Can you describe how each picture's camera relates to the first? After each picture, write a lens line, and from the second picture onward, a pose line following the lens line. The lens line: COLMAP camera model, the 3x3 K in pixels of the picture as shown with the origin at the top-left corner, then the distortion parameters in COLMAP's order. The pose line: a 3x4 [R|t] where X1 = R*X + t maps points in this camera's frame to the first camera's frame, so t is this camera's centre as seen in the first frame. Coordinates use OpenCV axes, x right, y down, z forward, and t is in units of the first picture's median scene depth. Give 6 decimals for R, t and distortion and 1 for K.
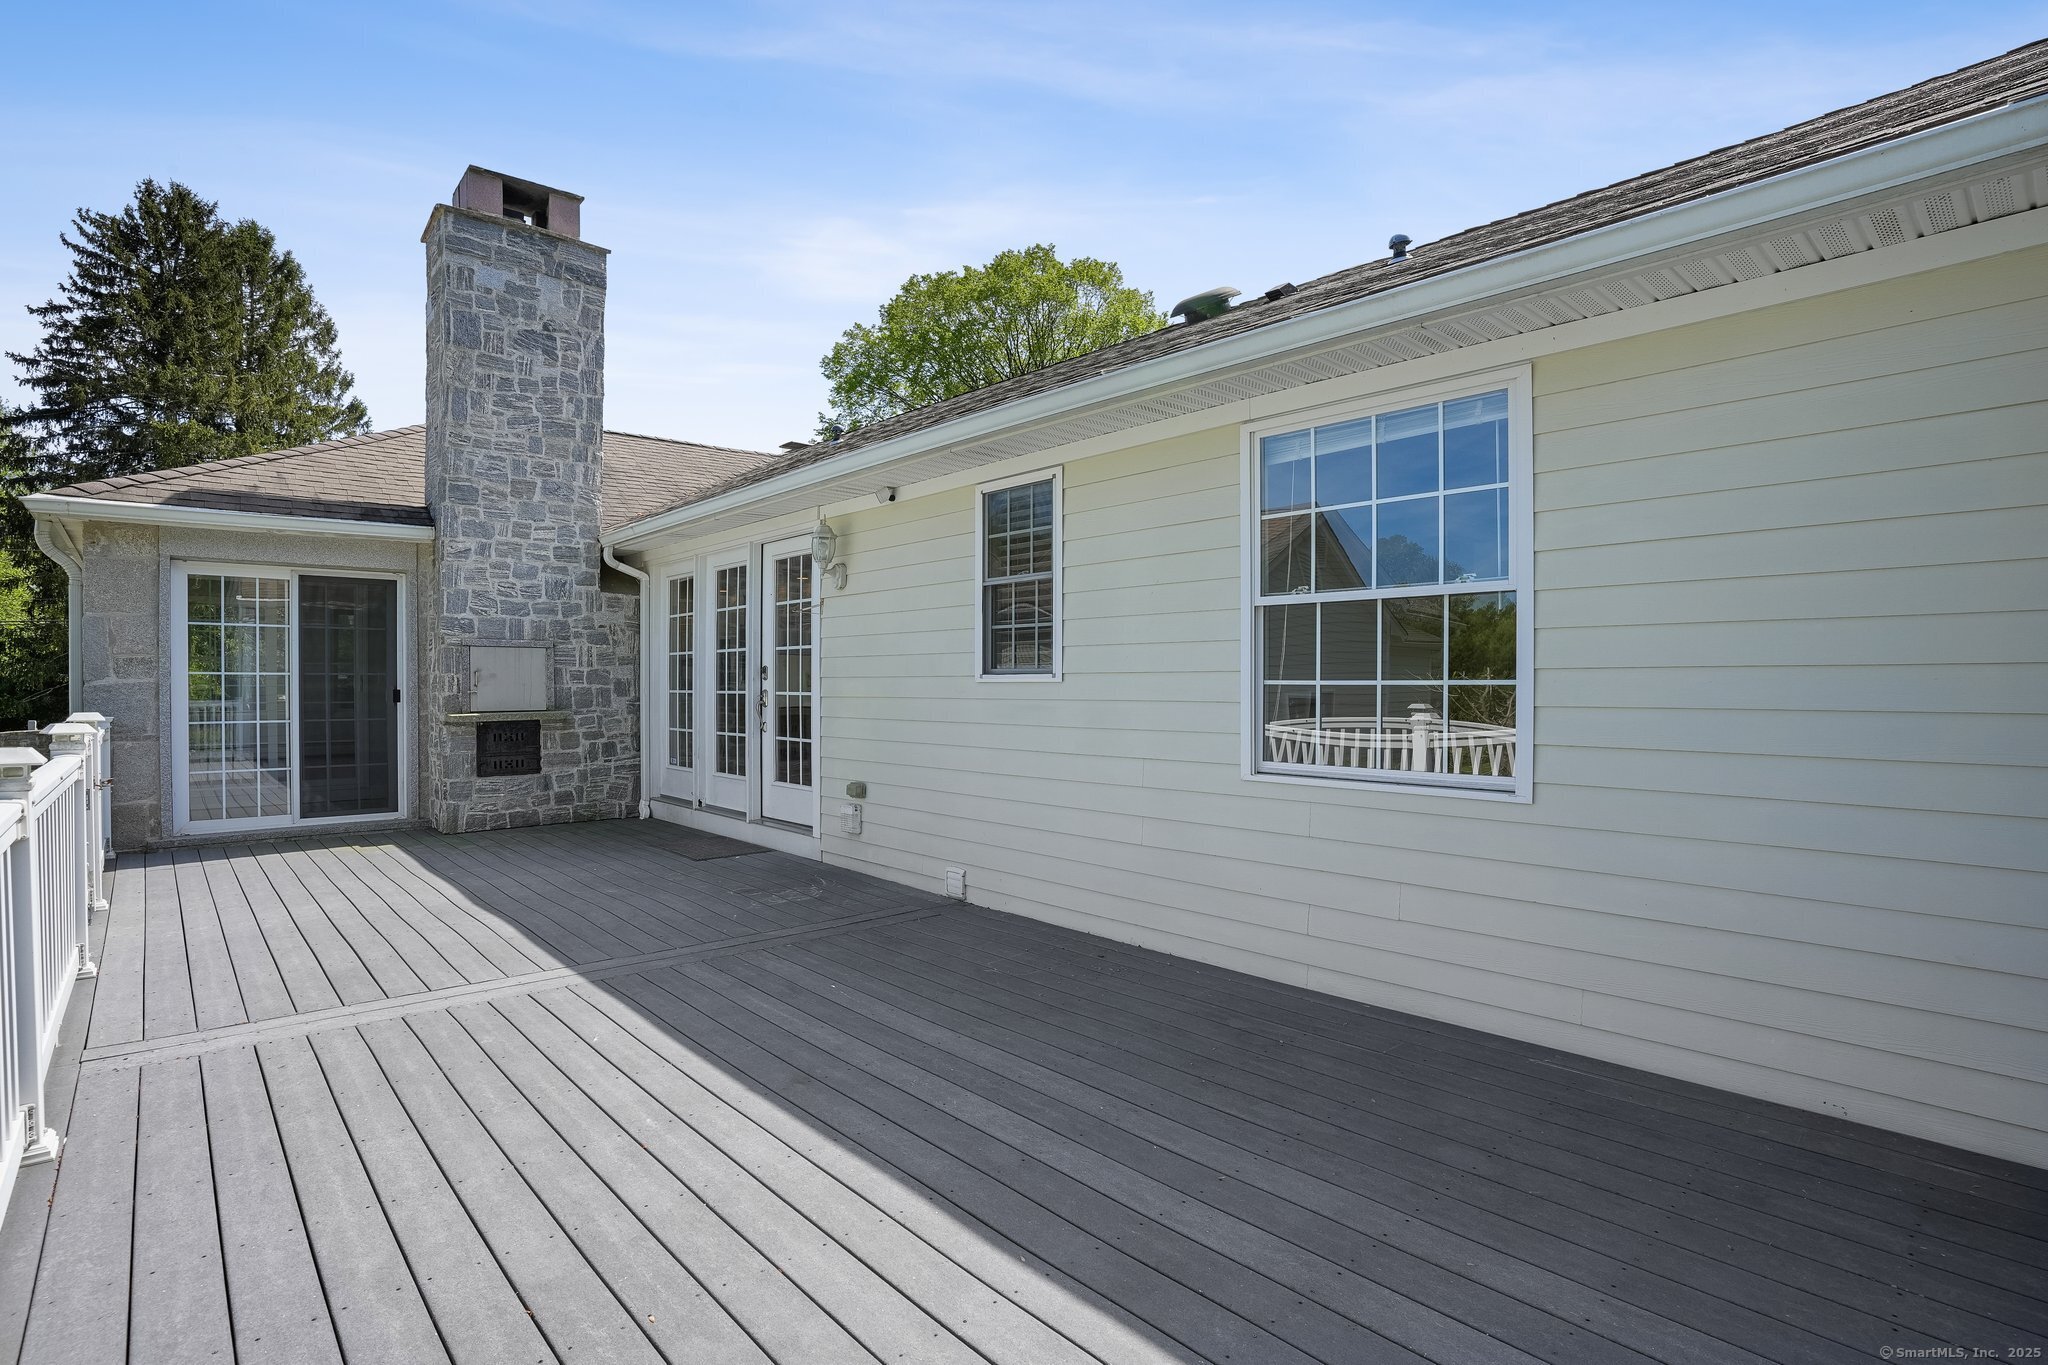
lens RADIAL K [[1002.6, 0, 1022.3], [0, 1002.6, 677.1], [0, 0, 1]] dist [-0.004110, -0.000187]
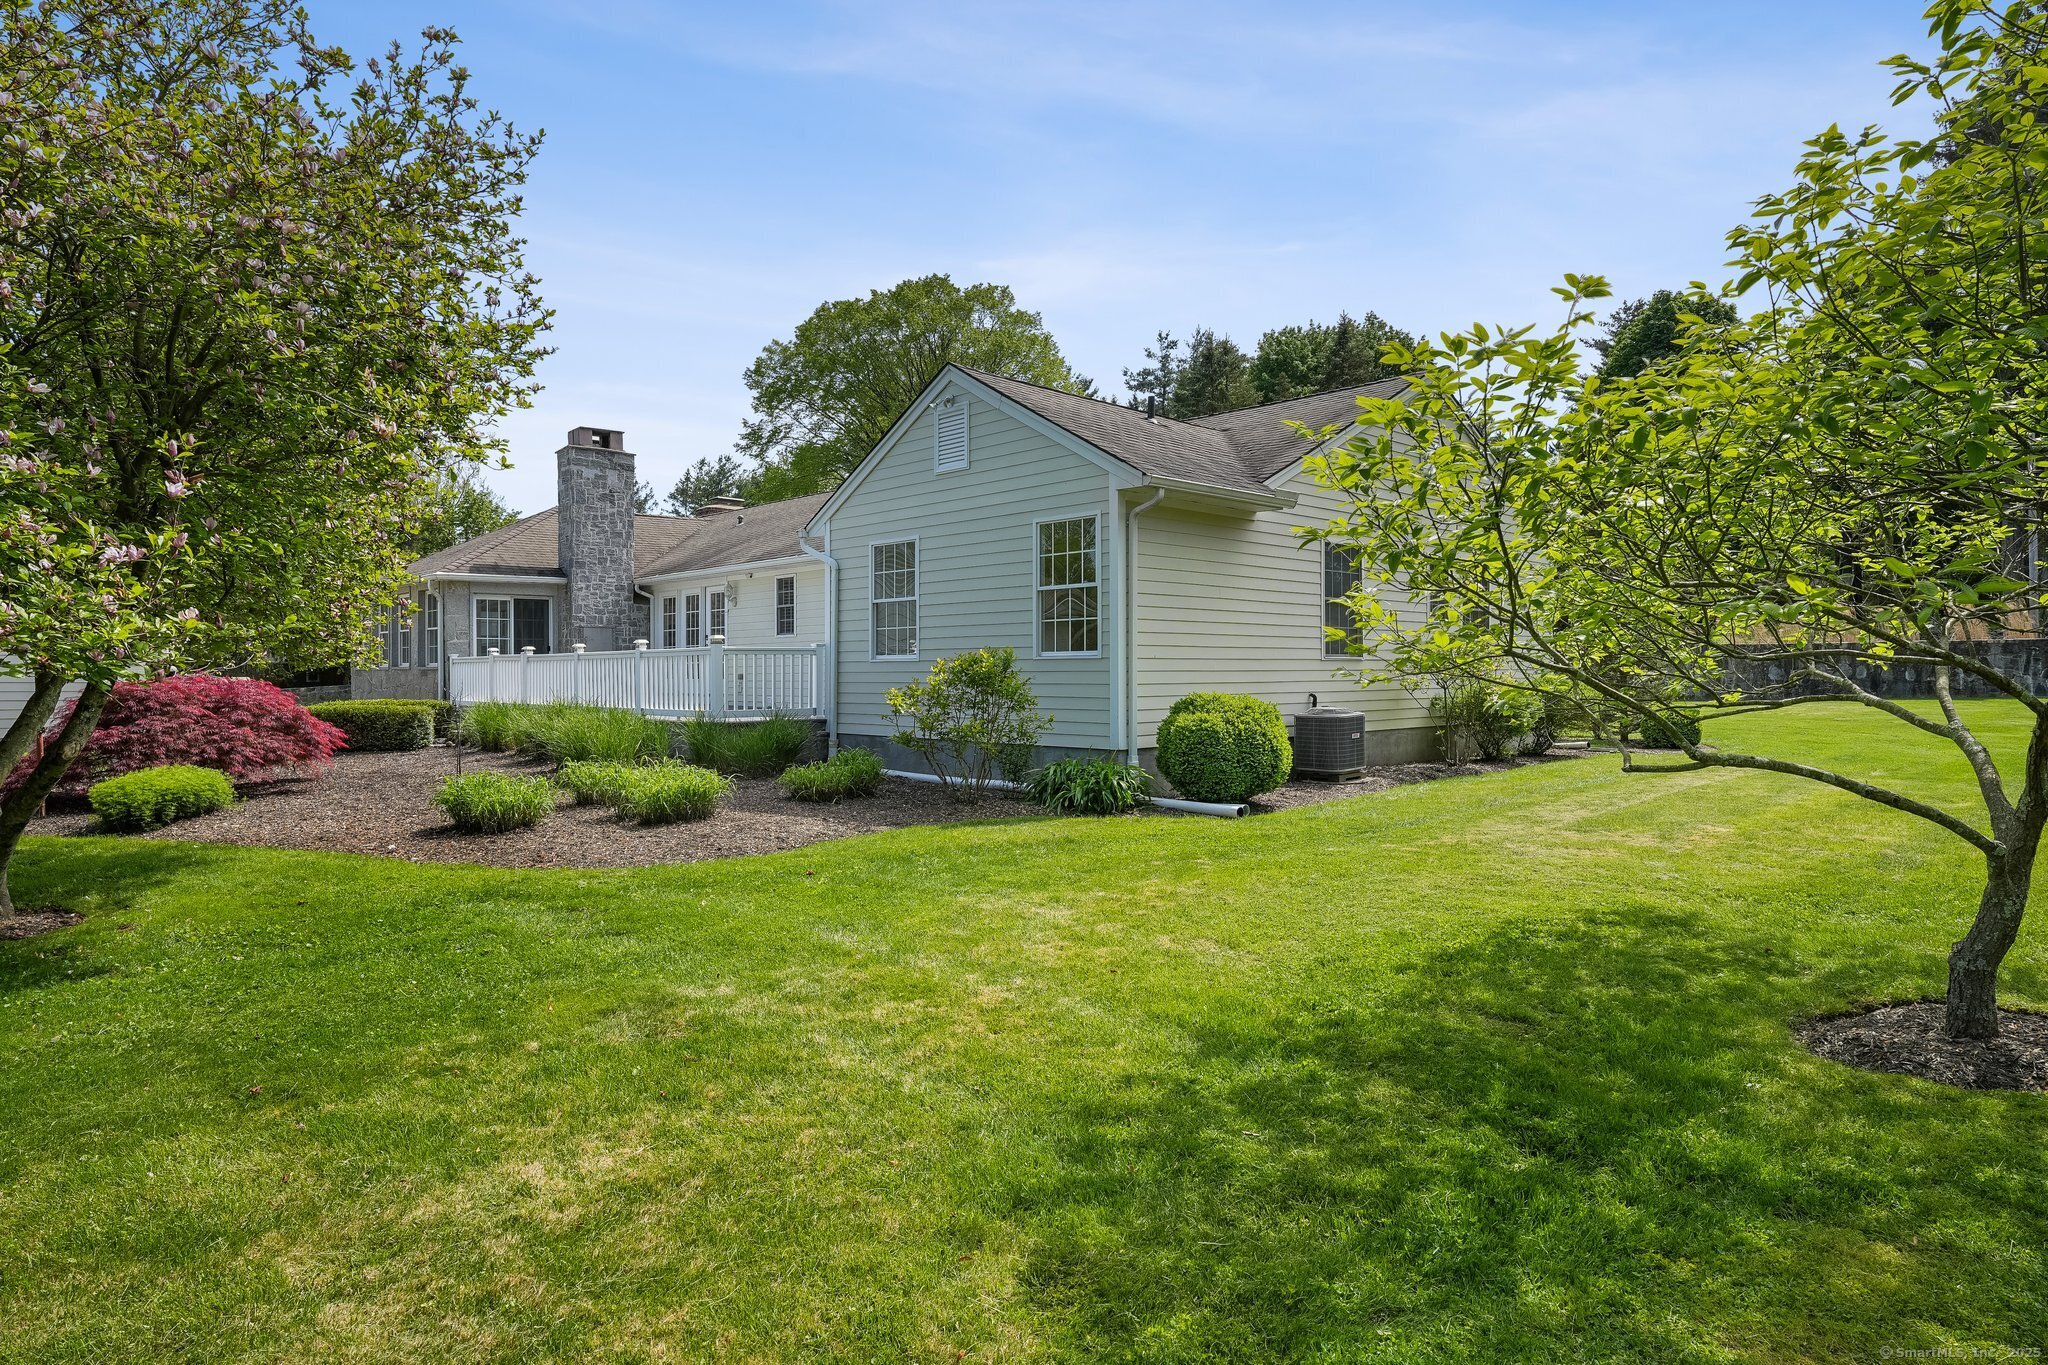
lens RADIAL K [[1190.7, 0, 1026.6], [0, 1190.7, 691.6], [0, 0, 1]] dist [0.003033, 0.000149]
pose [[0.999688, -0.004140, 0.024630, 0.085801], [0.003643, 0.999790, 0.020184, 0.013407], [-0.024708, -0.020088, 0.999493, -0.365406]]
